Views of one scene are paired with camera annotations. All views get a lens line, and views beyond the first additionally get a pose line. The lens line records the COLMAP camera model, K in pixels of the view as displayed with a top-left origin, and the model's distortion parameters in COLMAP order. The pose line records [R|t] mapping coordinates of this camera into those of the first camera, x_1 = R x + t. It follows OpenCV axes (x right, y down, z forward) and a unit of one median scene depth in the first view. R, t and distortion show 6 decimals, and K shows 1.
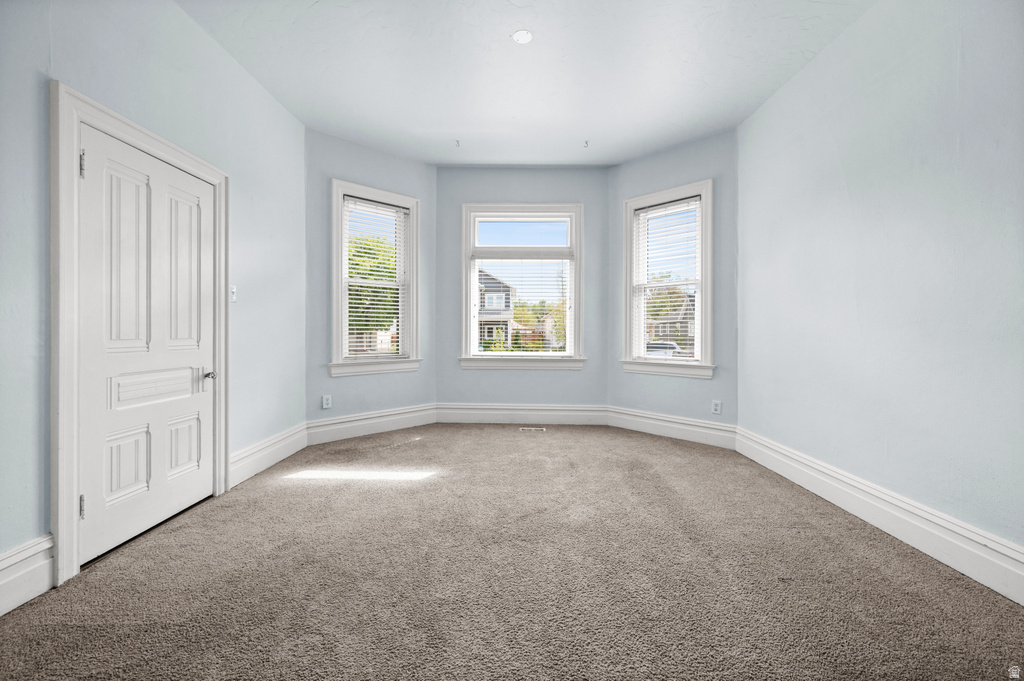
lens RADIAL K [[410.8, 0, 515.8], [0, 410.8, 334.2], [0, 0, 1]] dist [-0.000122, 0.000775]
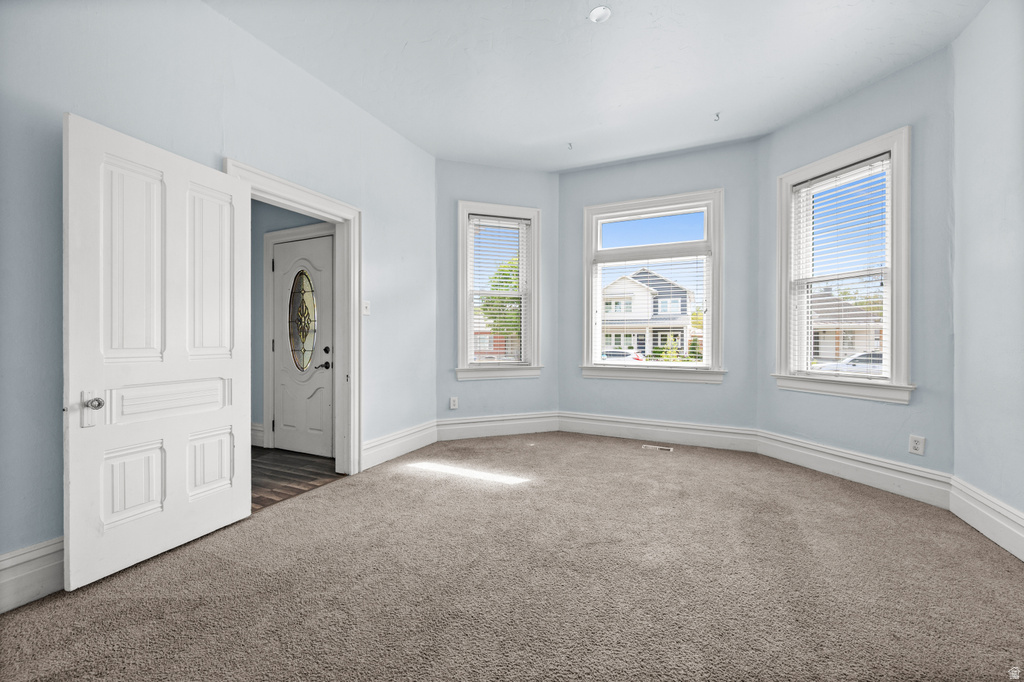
lens RADIAL K [[407.8, 0, 515.6], [0, 407.8, 341.8], [0, 0, 1]] dist [0.000343, 0.000119]
pose [[0.911084, 0.000767, -0.412220, 0.151558], [-0.000635, 1.000000, 0.000459, -0.001023], [0.412220, -0.000156, 0.911084, 0.071797]]
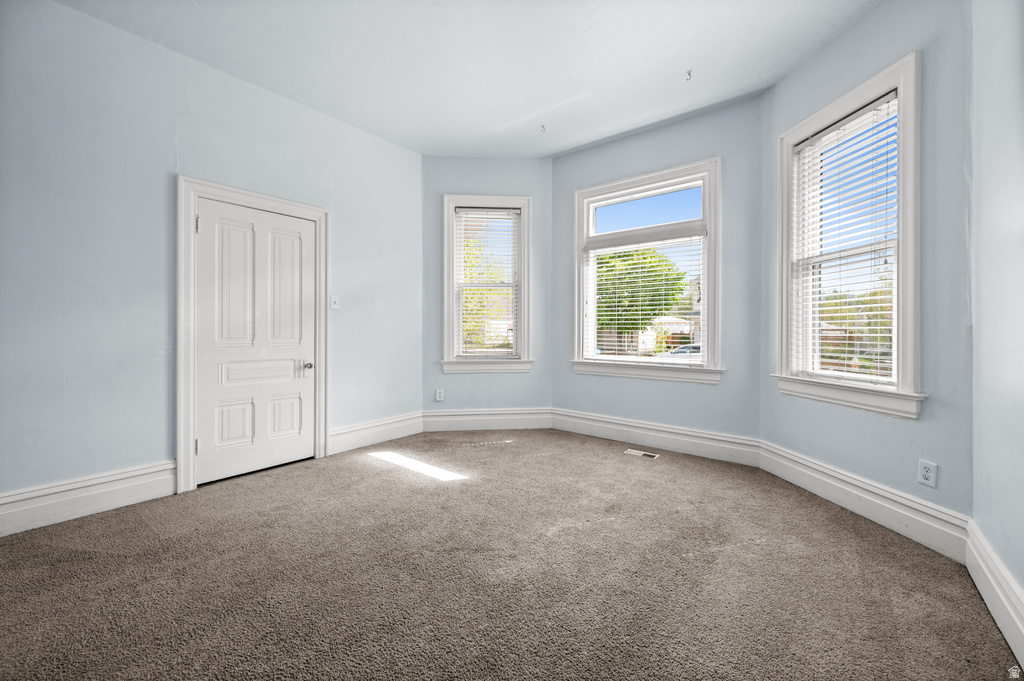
lens RADIAL K [[410.8, 0, 513.2], [0, 410.8, 333.0], [0, 0, 1]] dist [-0.000122, 0.000775]
pose [[0.788476, 0.000772, -0.615065, 0.405298], [-0.002711, 0.999994, -0.002221, -0.002751], [0.615059, 0.003418, 0.788473, 0.252151]]
